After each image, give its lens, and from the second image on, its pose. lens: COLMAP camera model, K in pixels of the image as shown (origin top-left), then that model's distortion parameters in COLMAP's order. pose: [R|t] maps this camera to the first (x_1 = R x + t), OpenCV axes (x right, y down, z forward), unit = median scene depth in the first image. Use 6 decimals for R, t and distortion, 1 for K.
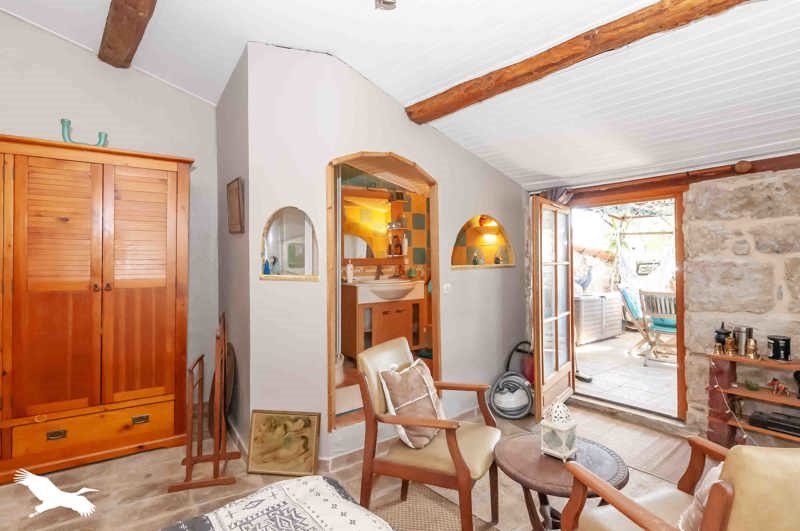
lens RADIAL K [[393.5, 0, 398.9], [0, 393.5, 261.9], [0, 0, 1]] dist [0.001364, 0.000142]
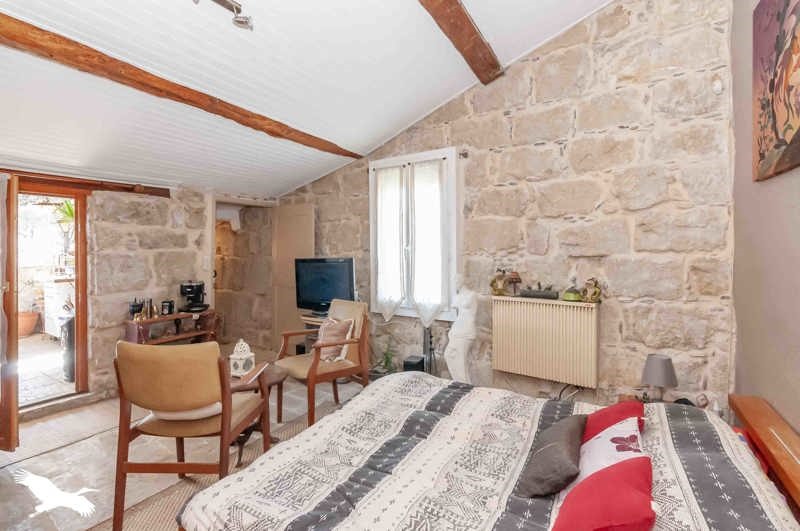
lens RADIAL K [[393.5, 0, 399.2], [0, 393.5, 259.3], [0, 0, 1]] dist [0.001364, 0.000142]
pose [[-0.334445, -0.009463, 0.942368, -0.784592], [0.014779, 0.999774, 0.015284, 0.009172], [-0.942299, 0.019039, -0.334230, 0.576143]]
